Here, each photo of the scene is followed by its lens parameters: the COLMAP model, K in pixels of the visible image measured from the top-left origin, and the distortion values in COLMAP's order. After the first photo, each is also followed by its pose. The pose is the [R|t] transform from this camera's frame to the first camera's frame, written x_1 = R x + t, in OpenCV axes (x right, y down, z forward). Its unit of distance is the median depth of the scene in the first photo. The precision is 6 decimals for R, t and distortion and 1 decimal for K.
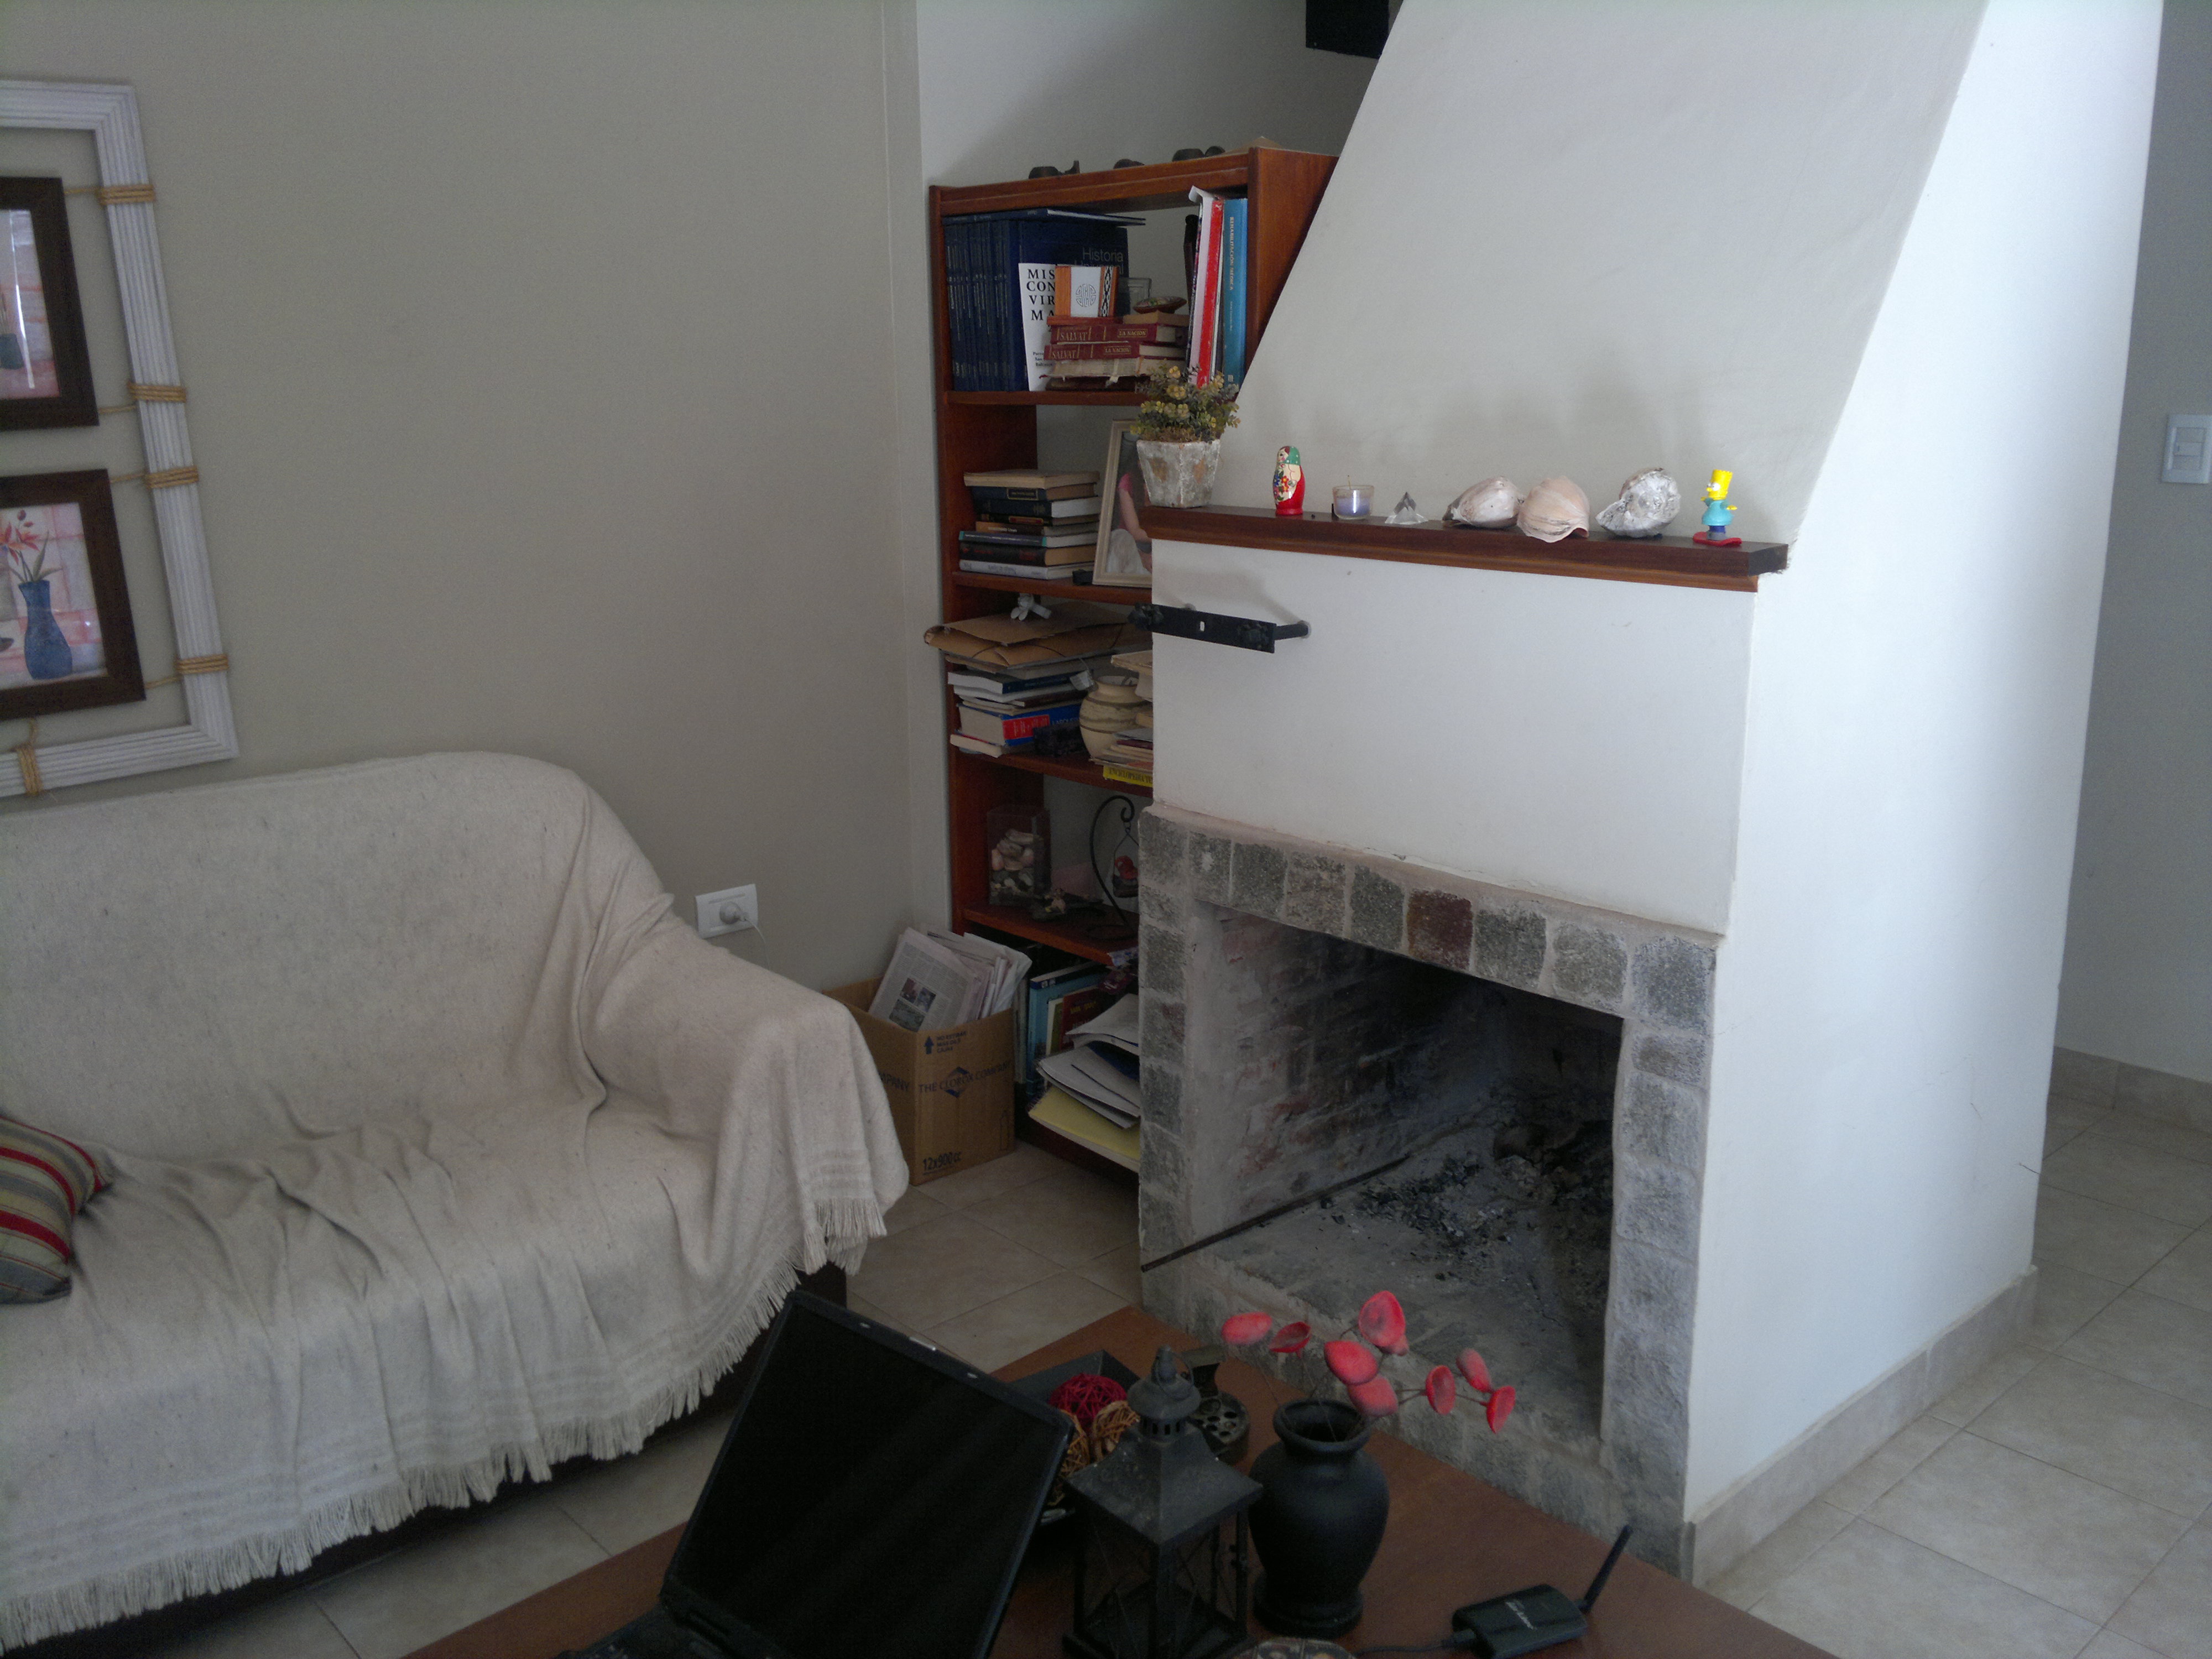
lens RADIAL K [[1852.7, 0, 1141.5], [0, 1852.7, 823.9], [0, 0, 1]] dist [0.092465, -0.142863]
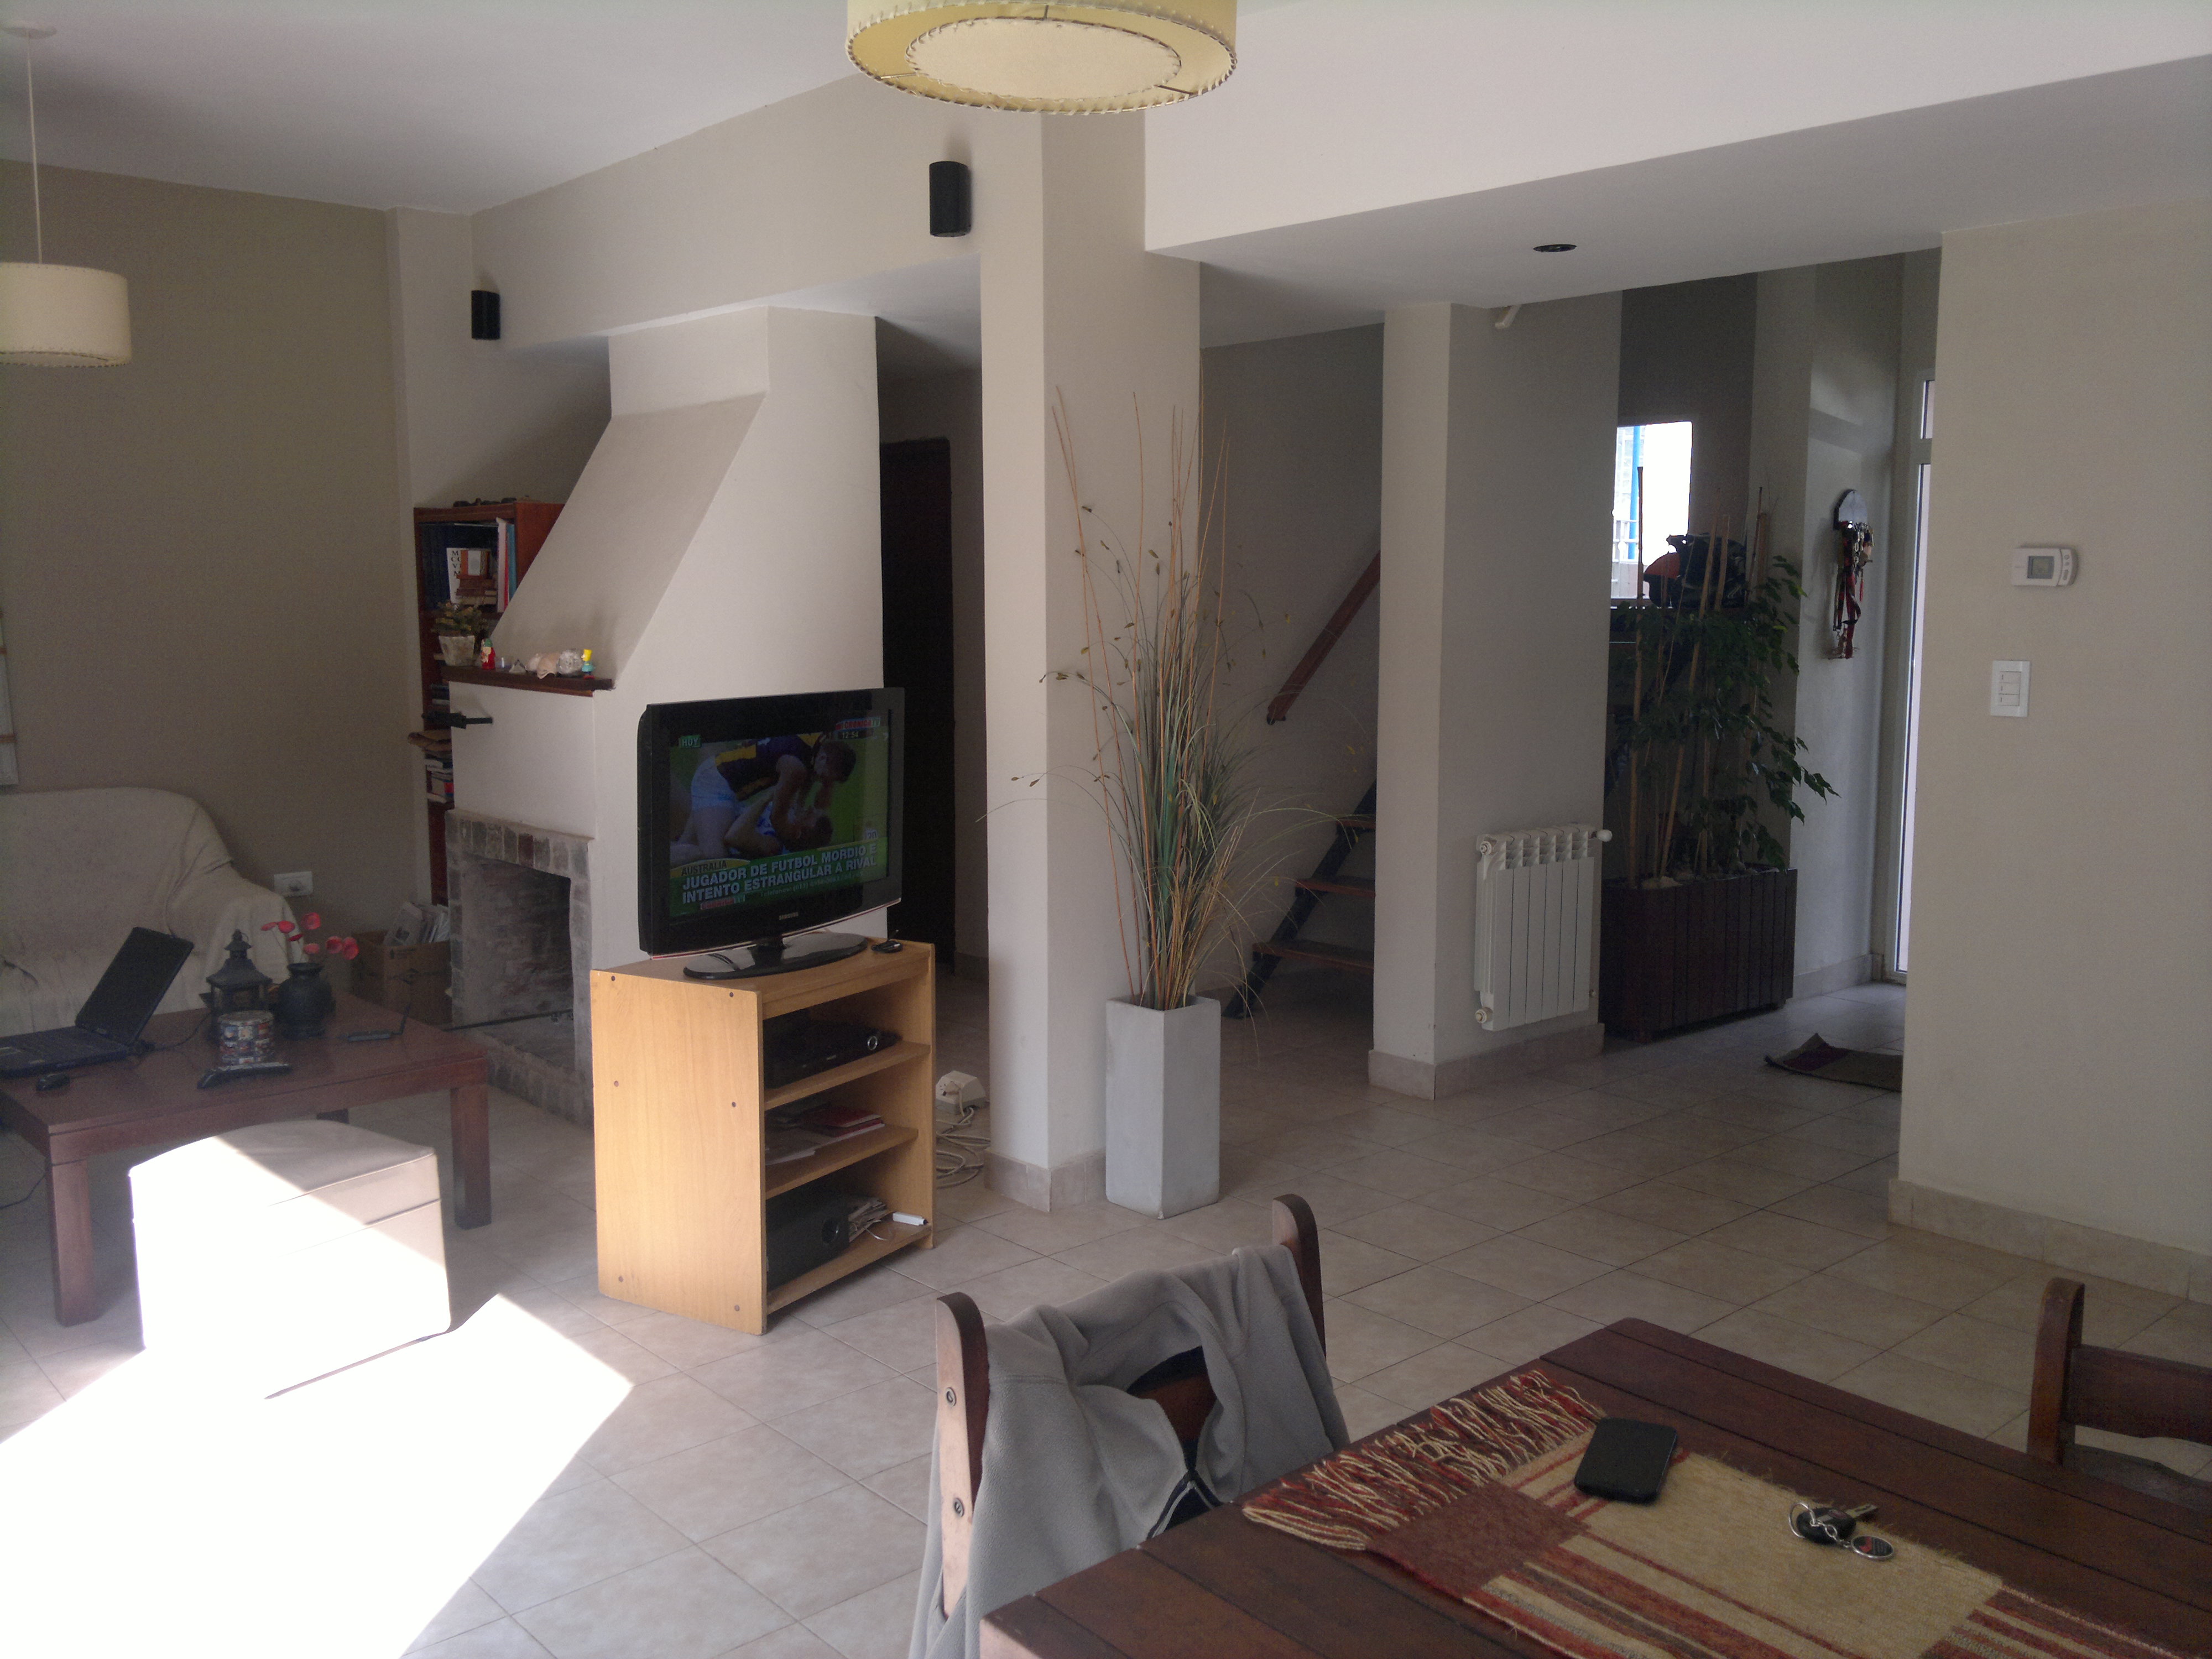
lens RADIAL K [[1852.7, 0, 1141.5], [0, 1852.7, 823.9], [0, 0, 1]] dist [0.092465, -0.142863]
pose [[0.999931, 0.008266, -0.008362, 0.771421], [-0.009120, 0.994124, -0.107863, 0.218861], [0.007421, 0.107931, 0.994131, -1.039623]]
